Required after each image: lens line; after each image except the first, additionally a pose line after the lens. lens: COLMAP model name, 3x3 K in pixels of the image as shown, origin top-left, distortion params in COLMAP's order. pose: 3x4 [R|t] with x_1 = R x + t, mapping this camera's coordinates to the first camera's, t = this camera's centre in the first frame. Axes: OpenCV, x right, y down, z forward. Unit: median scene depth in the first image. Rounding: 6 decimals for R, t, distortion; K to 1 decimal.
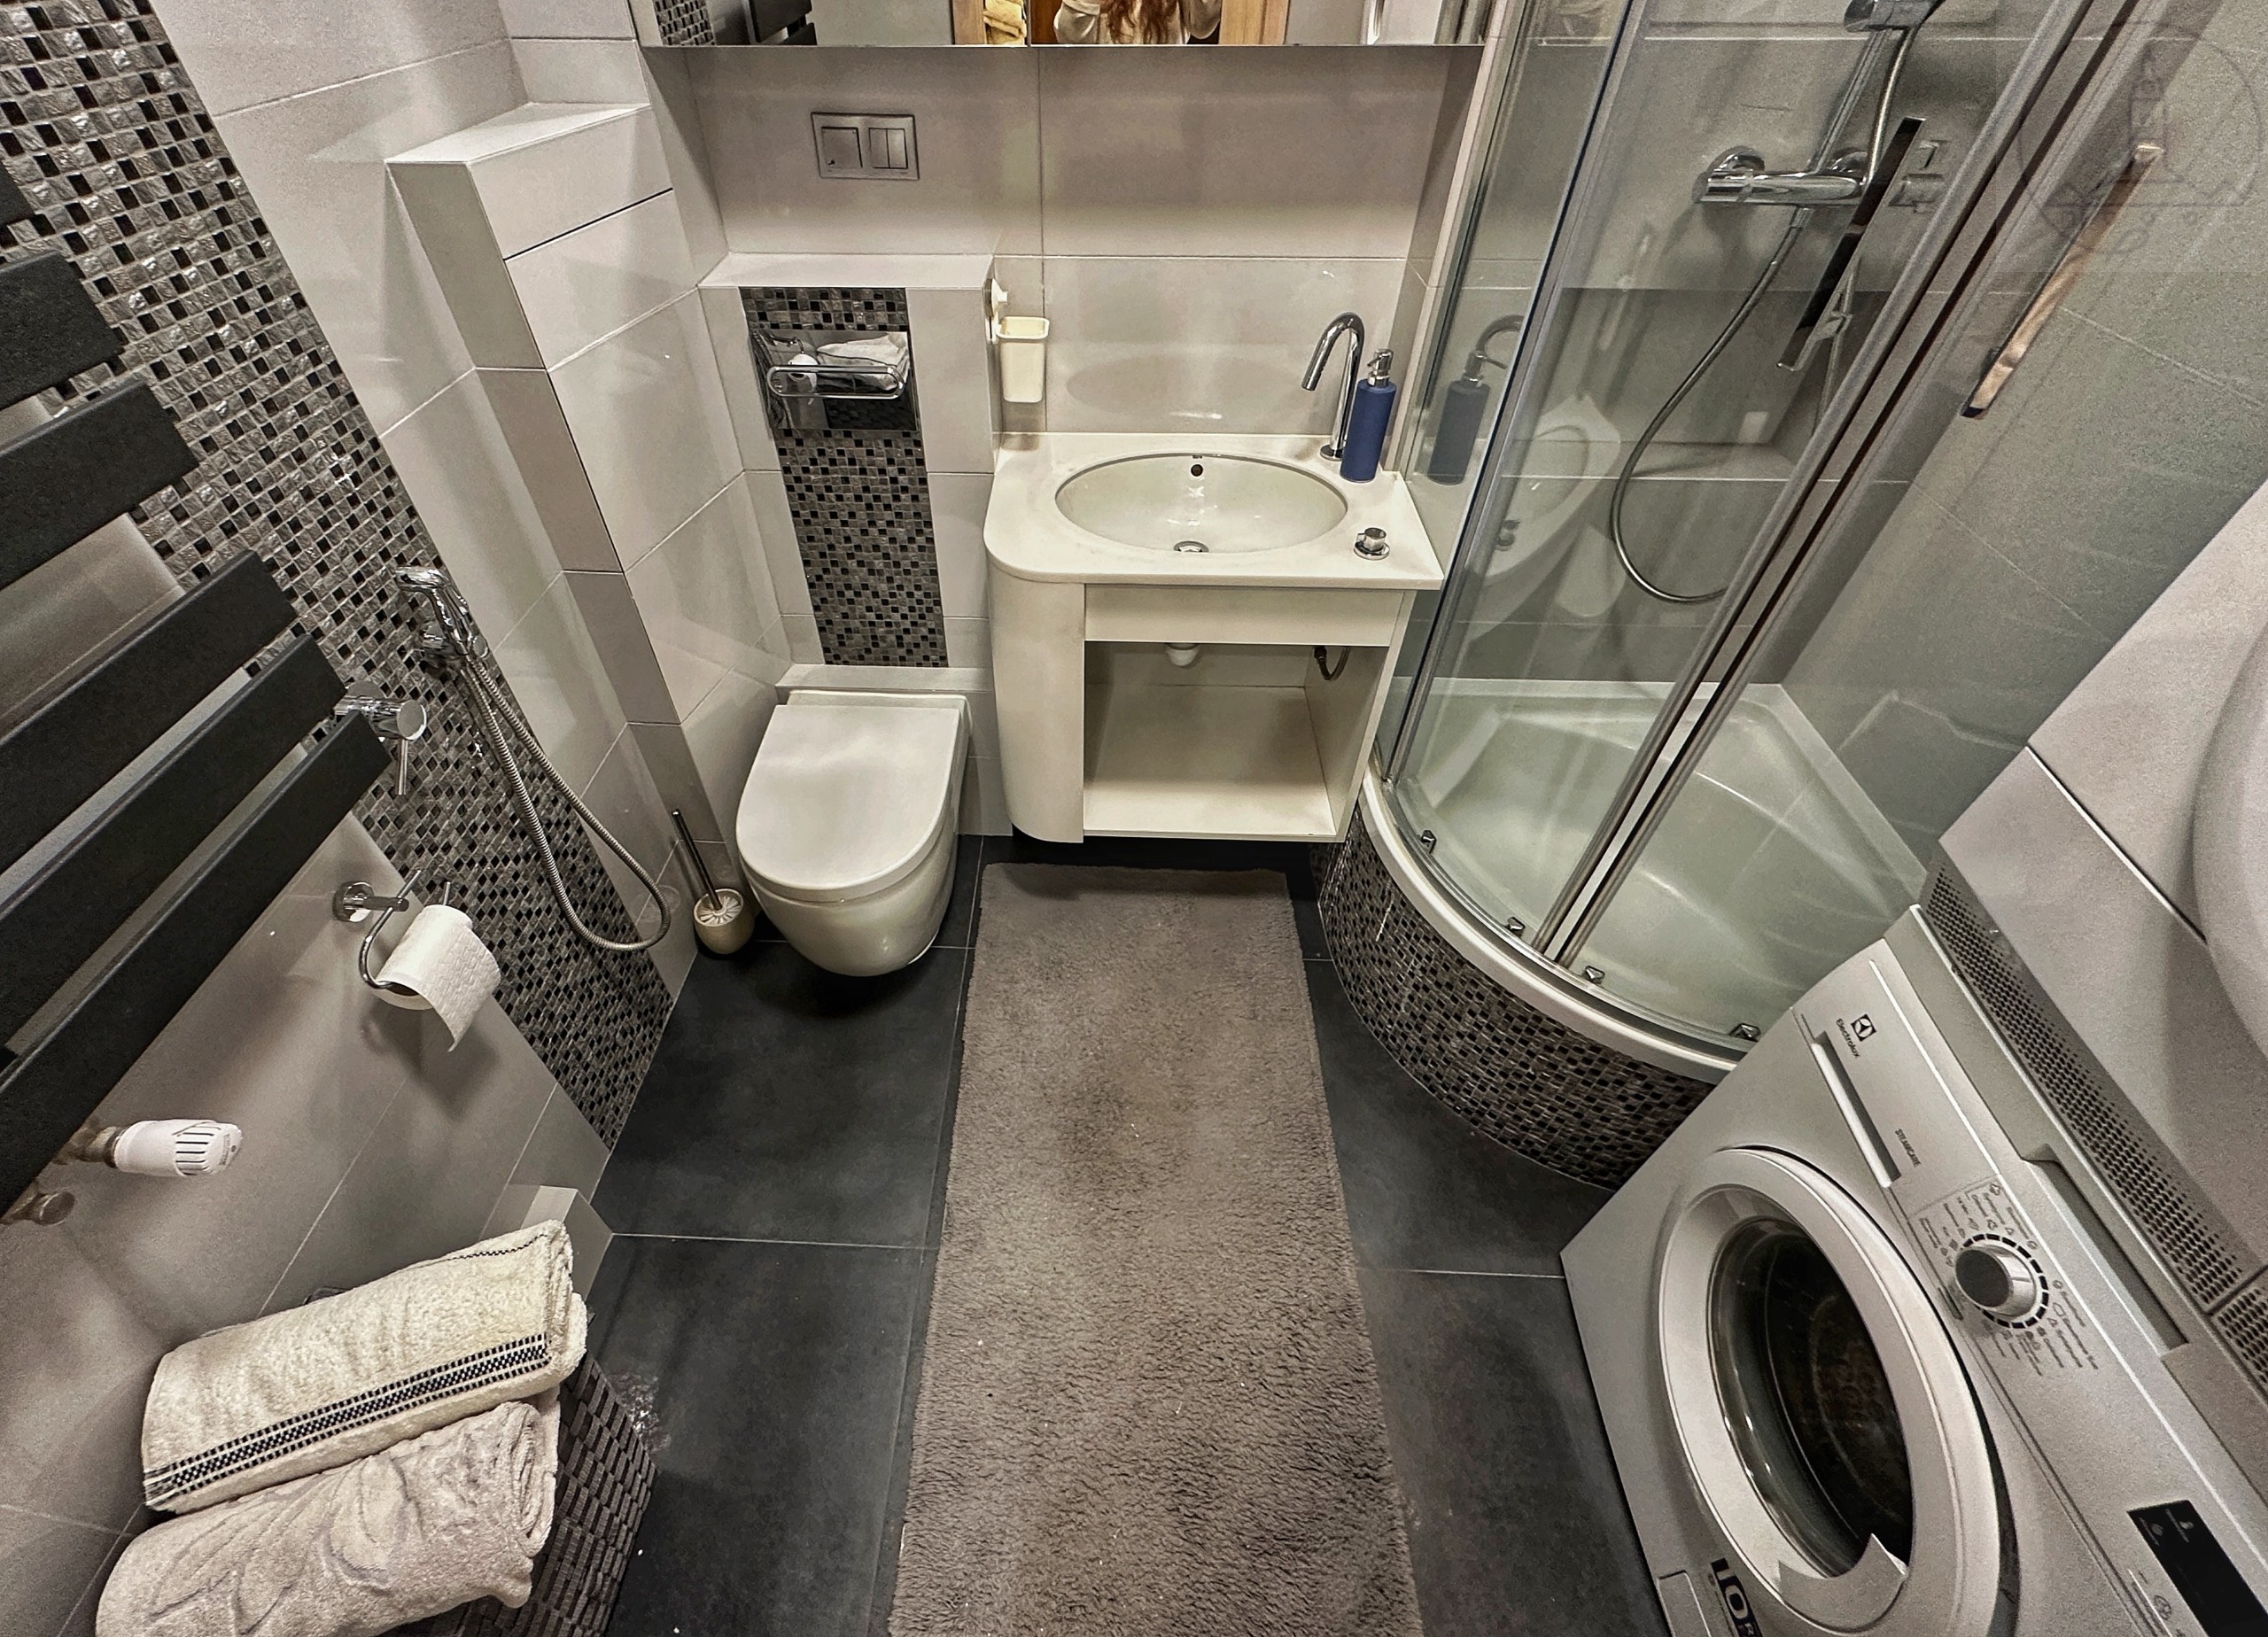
lens RADIAL K [[952.6, 0, 1066.3], [0, 952.6, 776.6], [0, 0, 1]] dist [-0.004310, 0.000947]
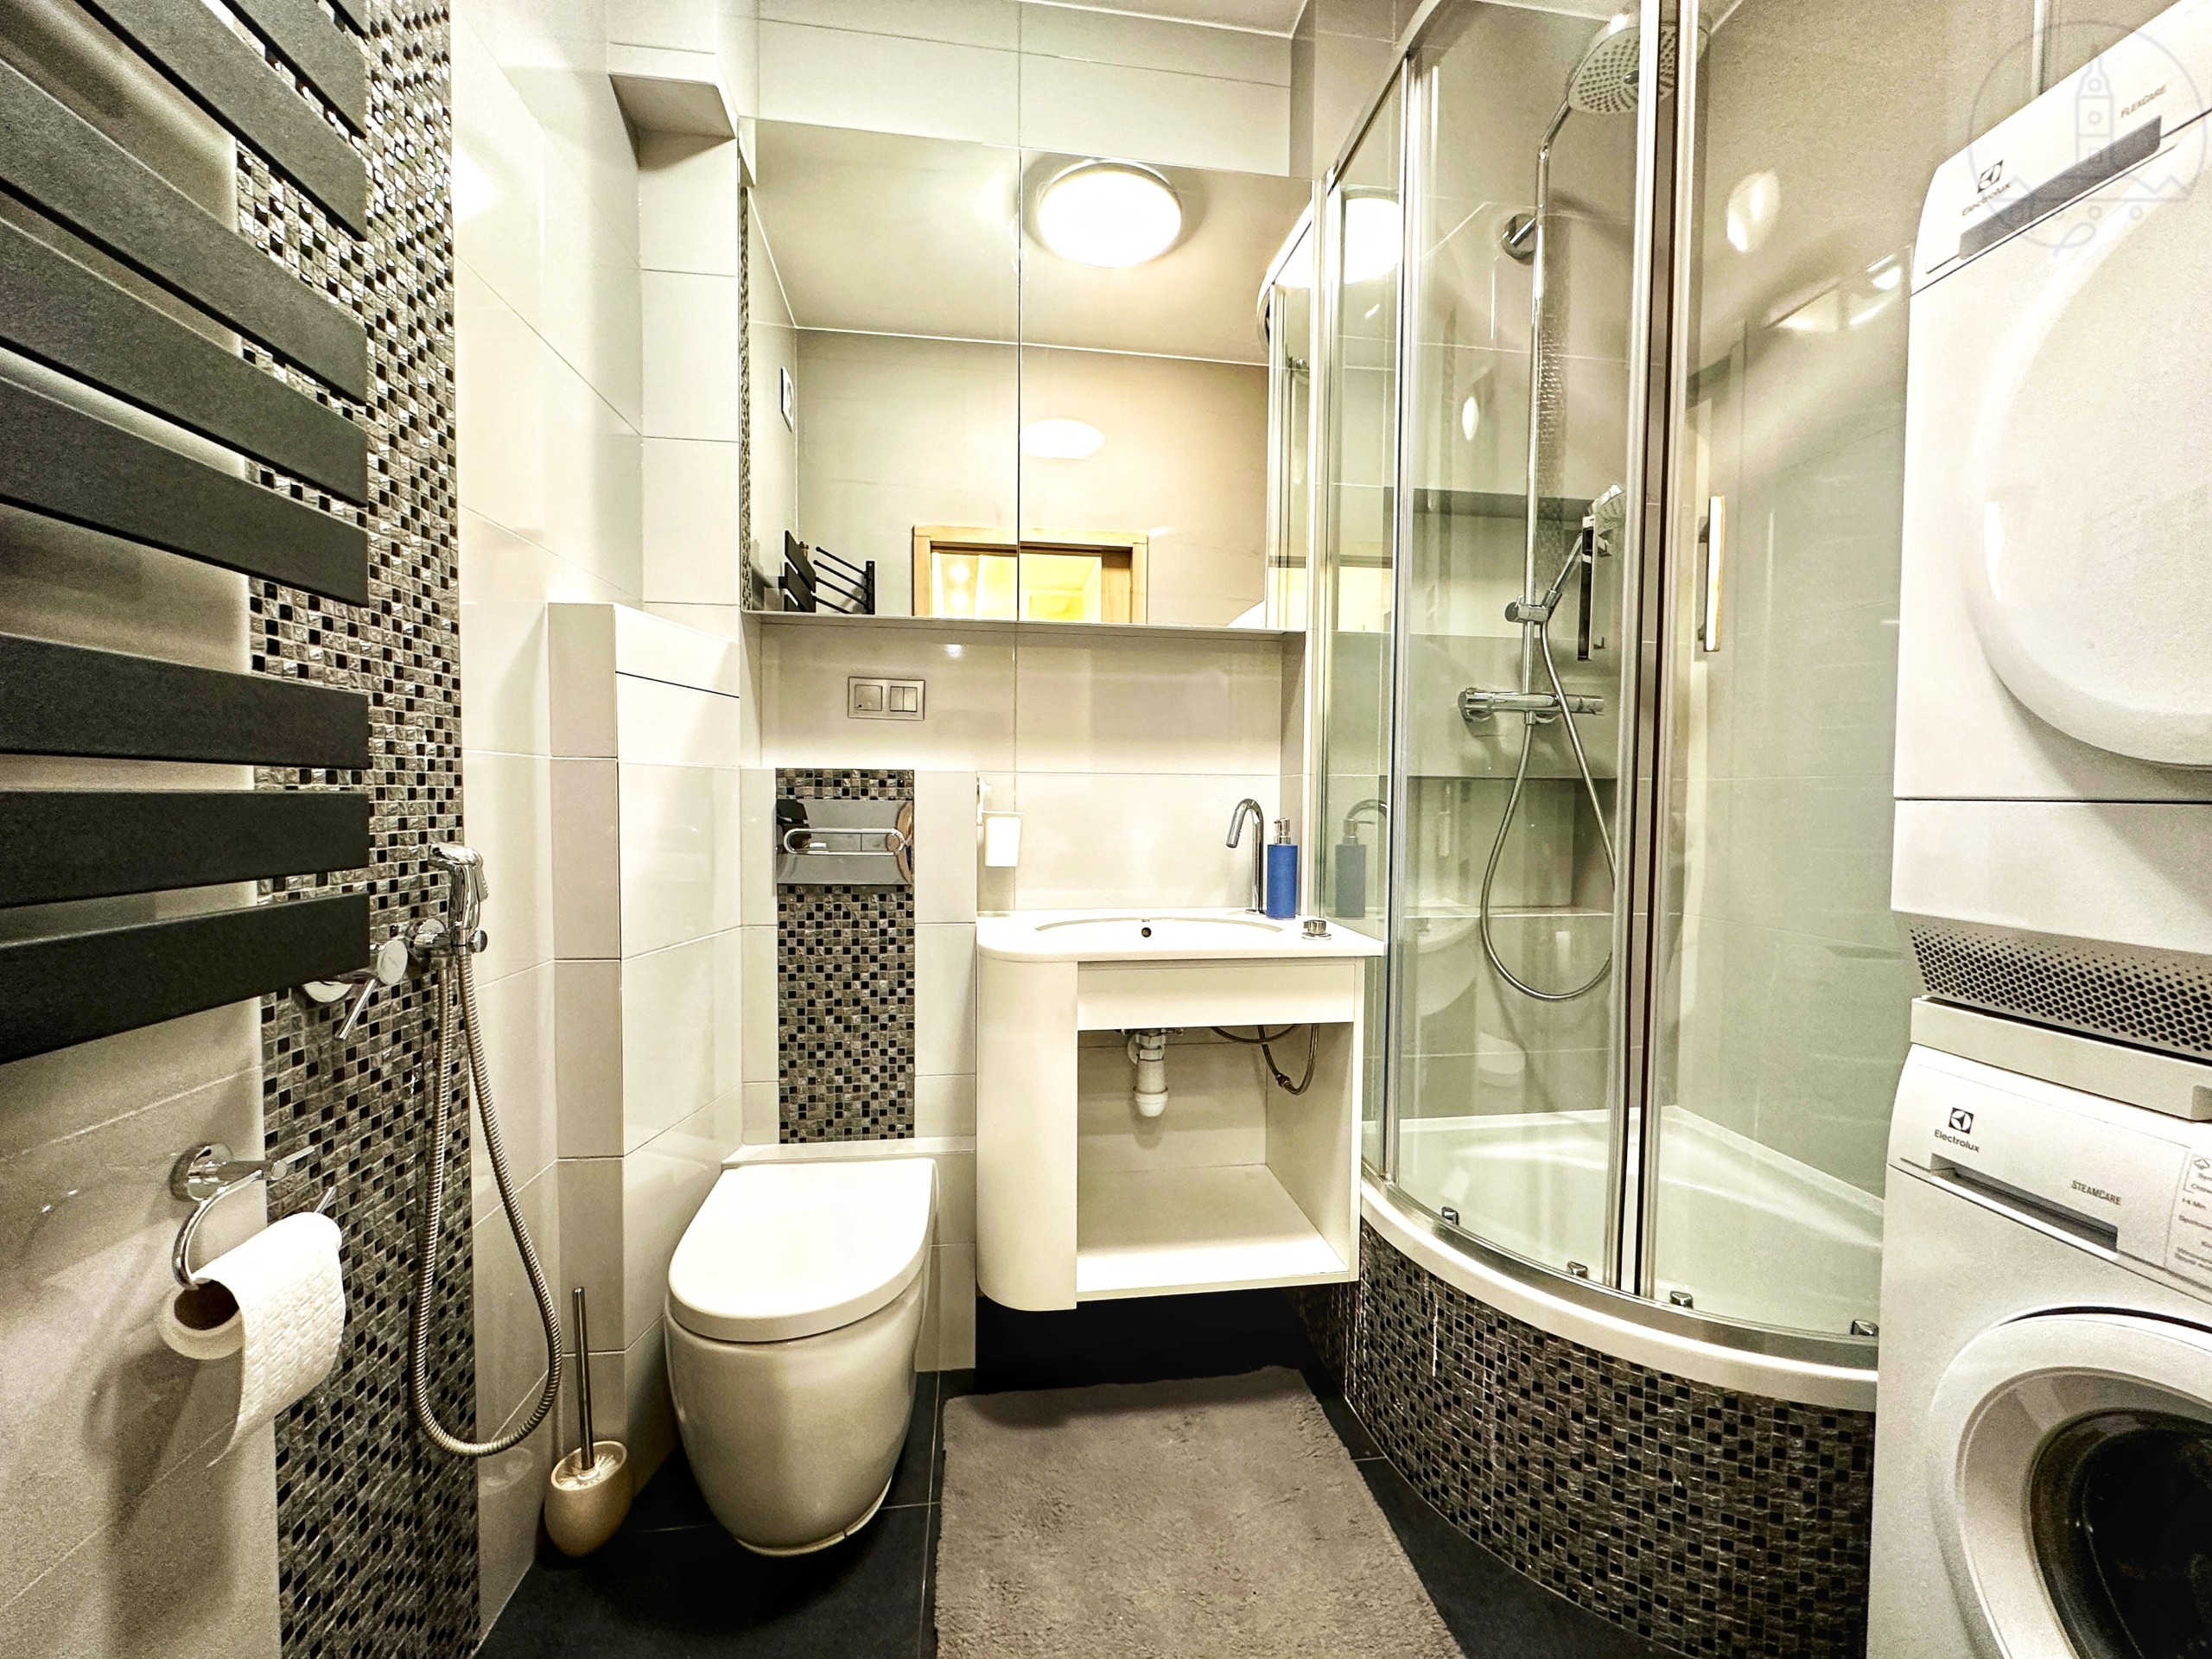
lens RADIAL K [[878.6, 0, 1102.9], [0, 878.6, 828.6], [0, 0, 1]] dist [-0.003113, 0.000618]
pose [[0.983200, 0.008084, 0.182354, -0.117768], [0.115602, 0.745551, -0.656346, 0.296474], [-0.141260, 0.666399, 0.732091, 0.140276]]
